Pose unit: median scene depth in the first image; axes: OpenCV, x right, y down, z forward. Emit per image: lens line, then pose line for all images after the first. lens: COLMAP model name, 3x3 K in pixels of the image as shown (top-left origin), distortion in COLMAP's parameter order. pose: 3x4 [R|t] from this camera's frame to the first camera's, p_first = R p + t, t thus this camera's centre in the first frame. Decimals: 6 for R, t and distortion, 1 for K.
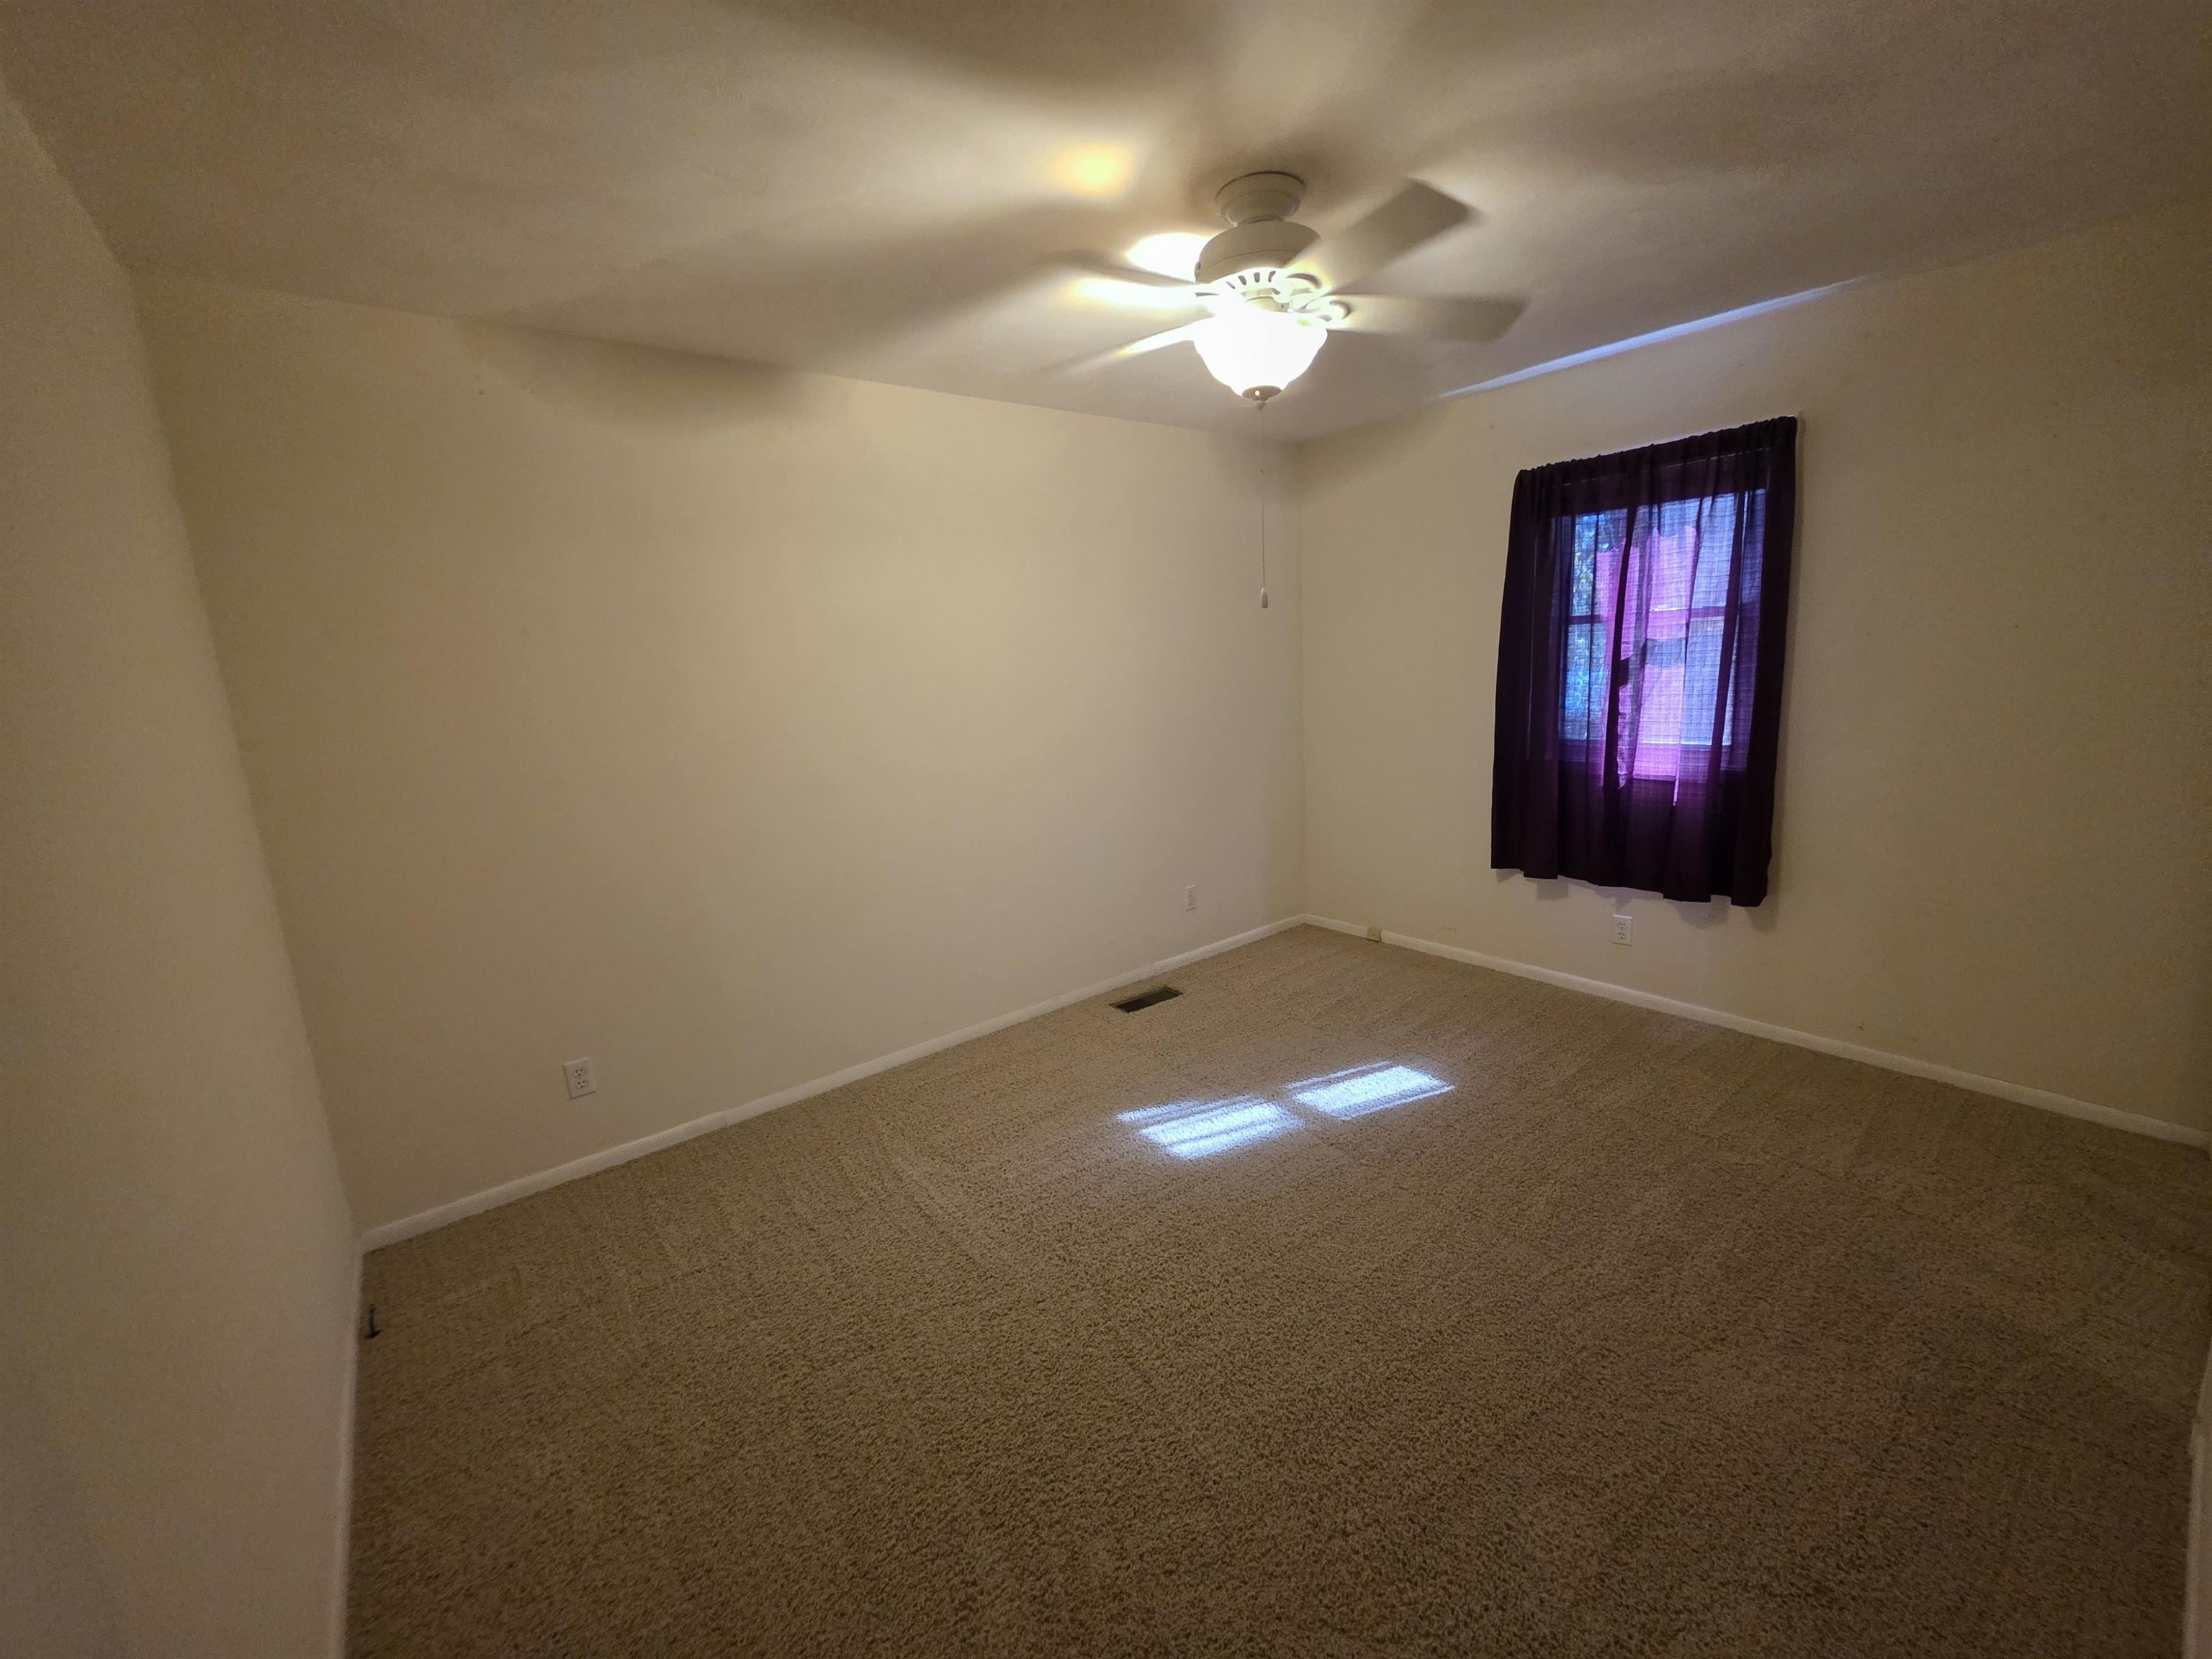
lens RADIAL K [[885.6, 0, 1109.6], [0, 885.6, 827.1], [0, 0, 1]] dist [0.000902, -0.000454]
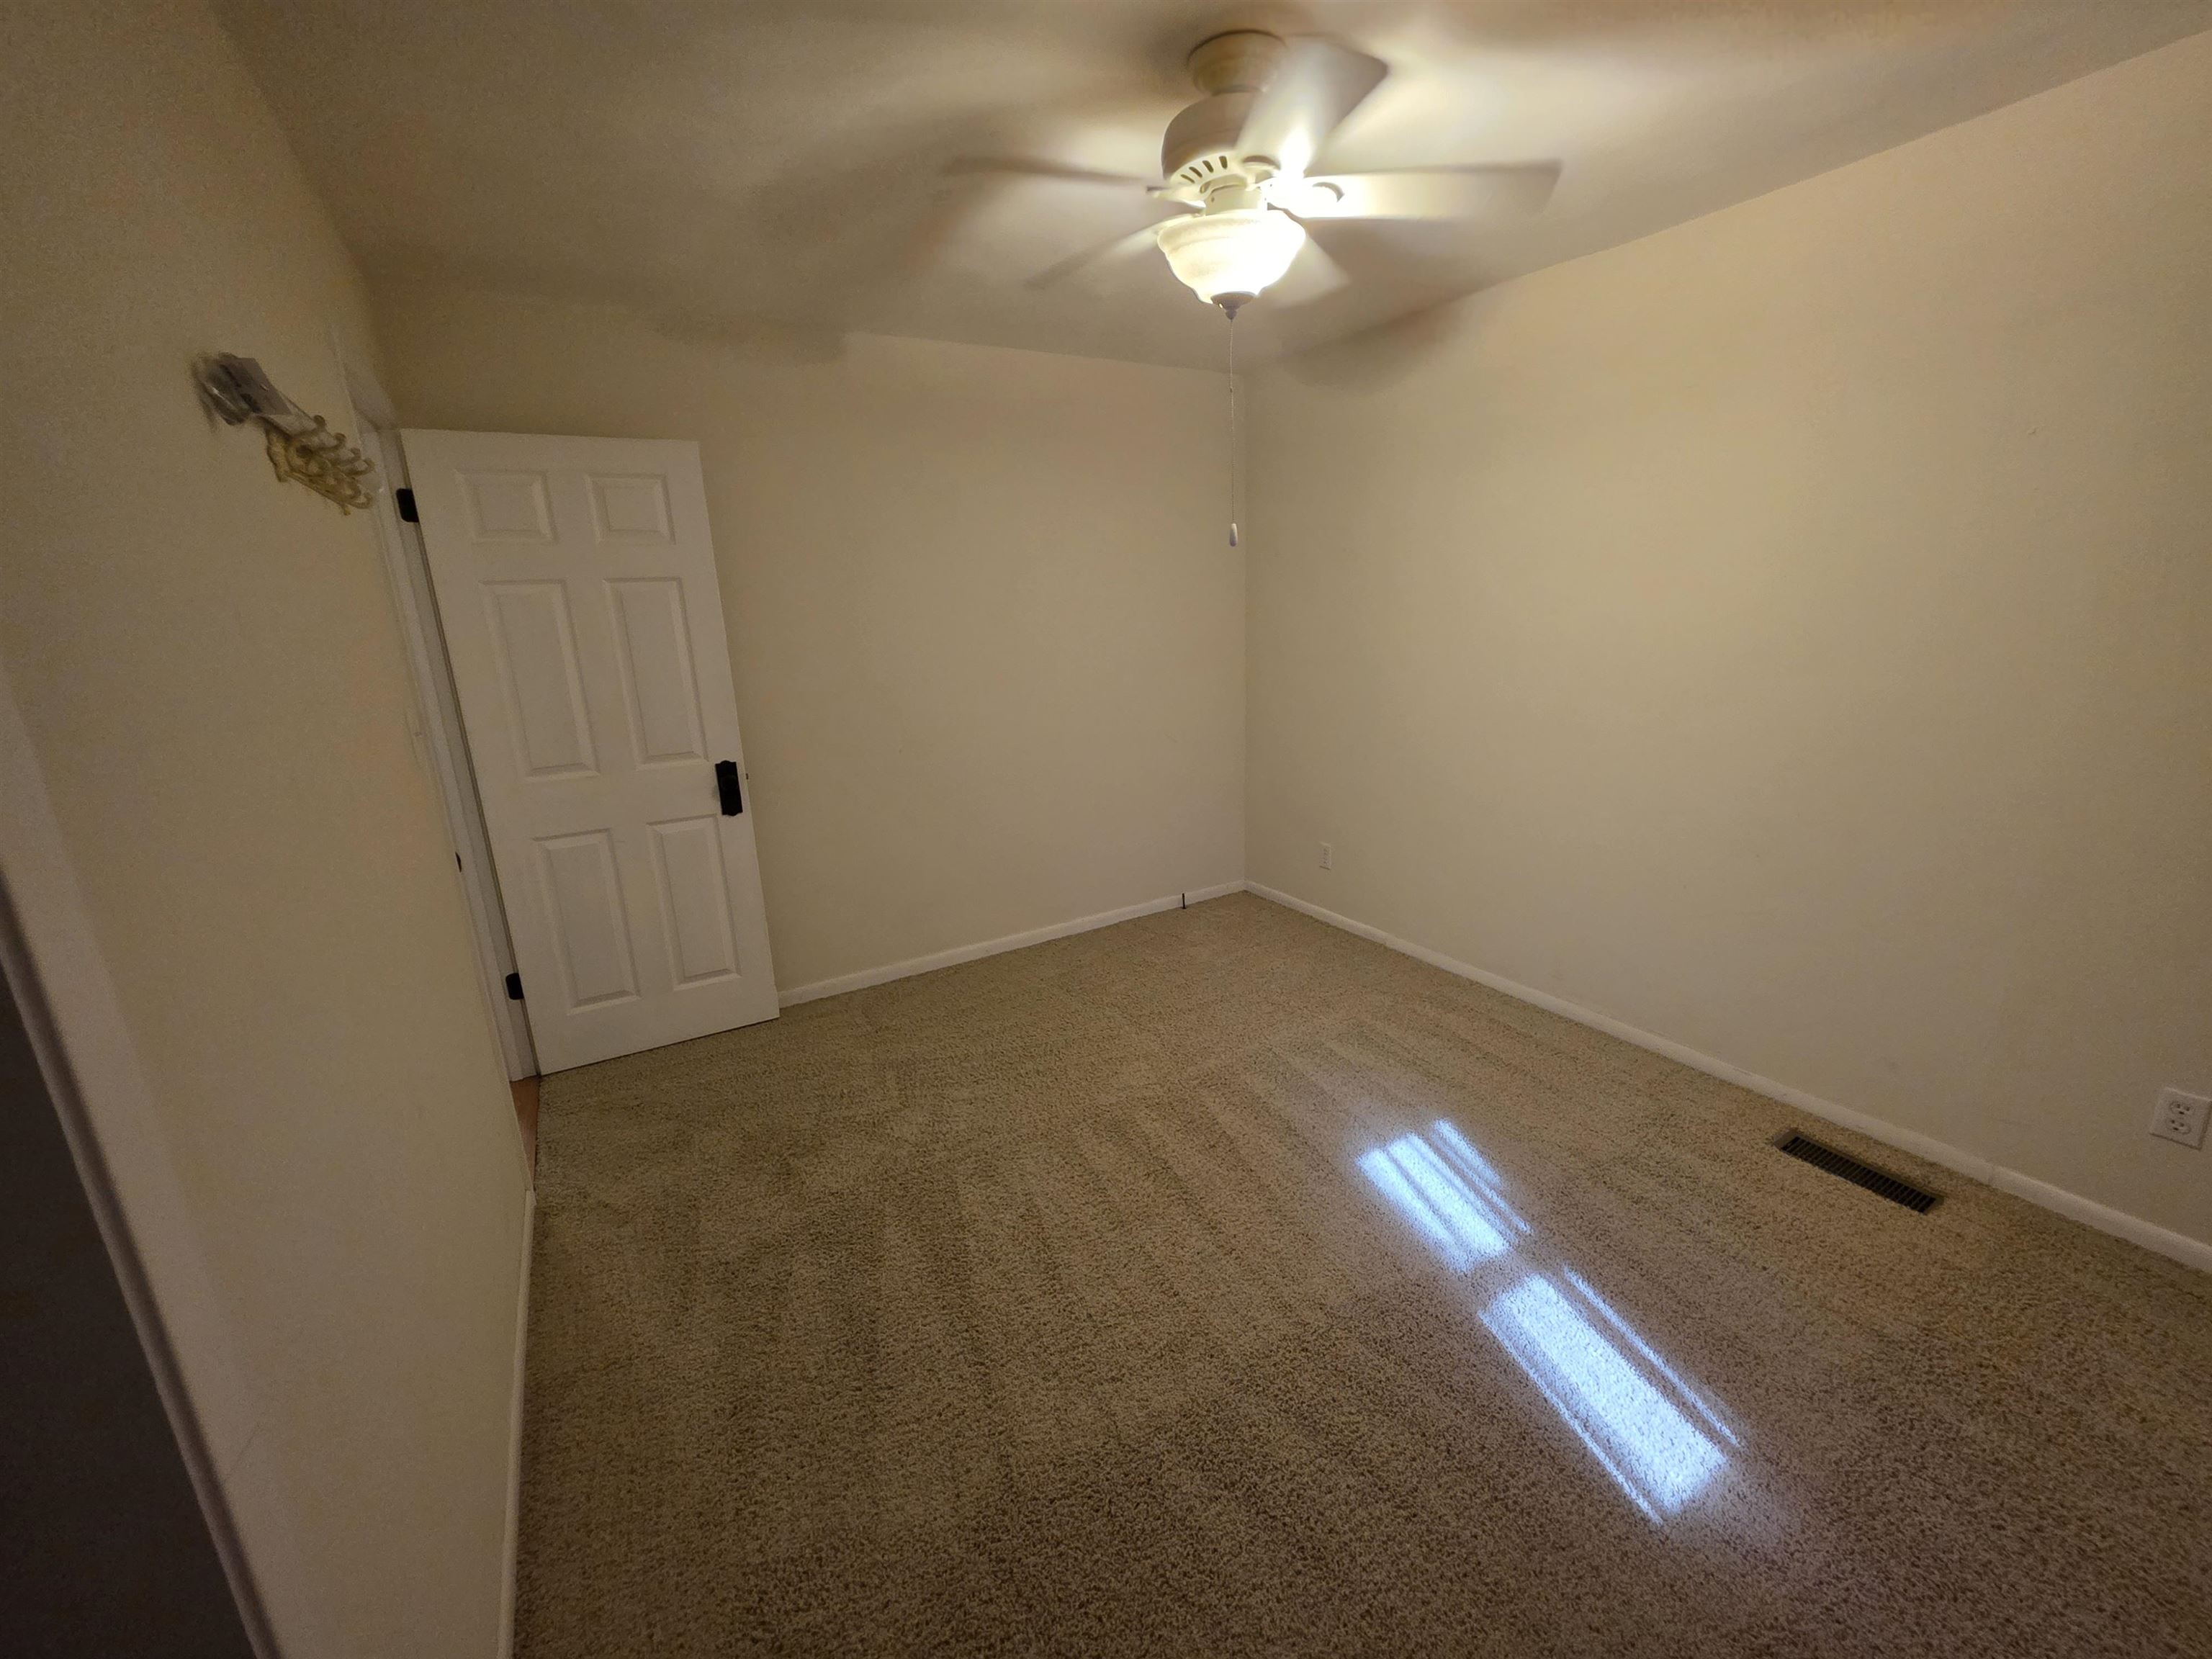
lens RADIAL K [[885.6, 0, 1109.6], [0, 885.6, 827.1], [0, 0, 1]] dist [0.000902, -0.000454]
pose [[-0.144916, 0.295608, -0.944254, 0.763350], [-0.150693, 0.936601, 0.316339, -0.166941], [0.977901, 0.188135, -0.091182, 0.668238]]
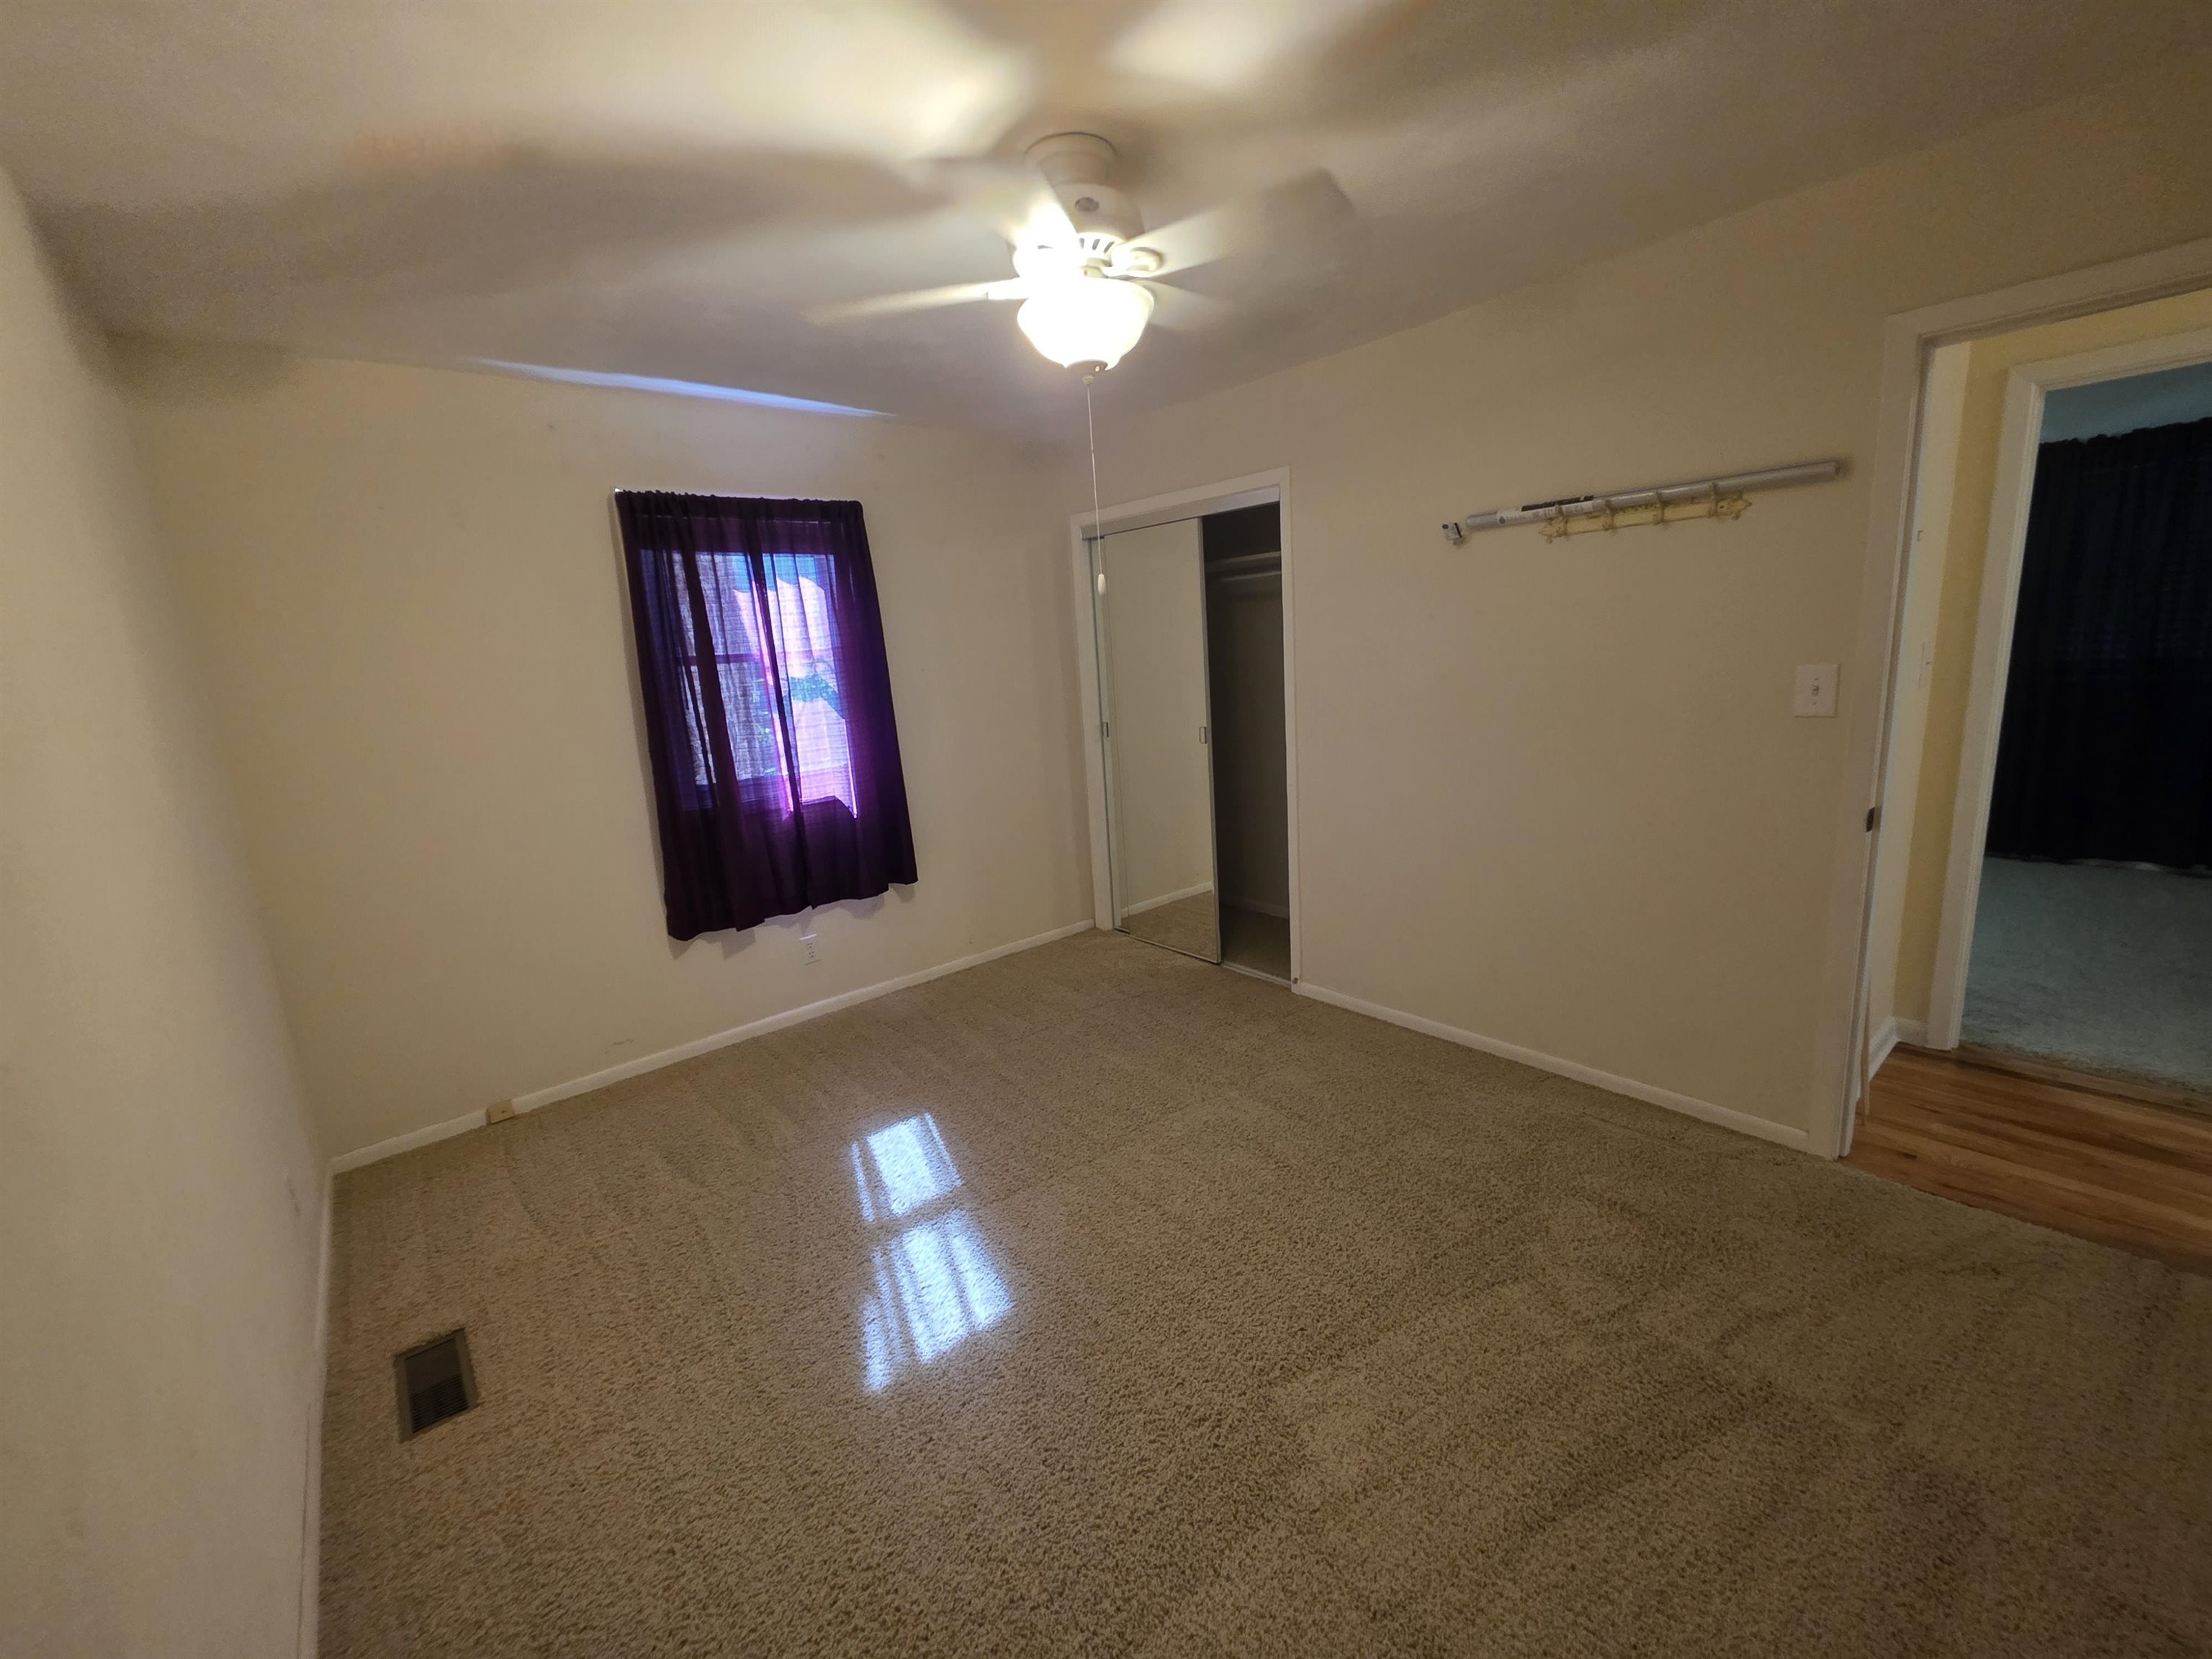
lens RADIAL K [[885.6, 0, 1109.6], [0, 885.6, 827.1], [0, 0, 1]] dist [0.000902, -0.000454]
pose [[-0.012577, -0.145330, 0.989303, -0.527250], [0.266213, 0.953187, 0.143409, -0.093583], [-0.963832, 0.265169, 0.026701, 0.682542]]
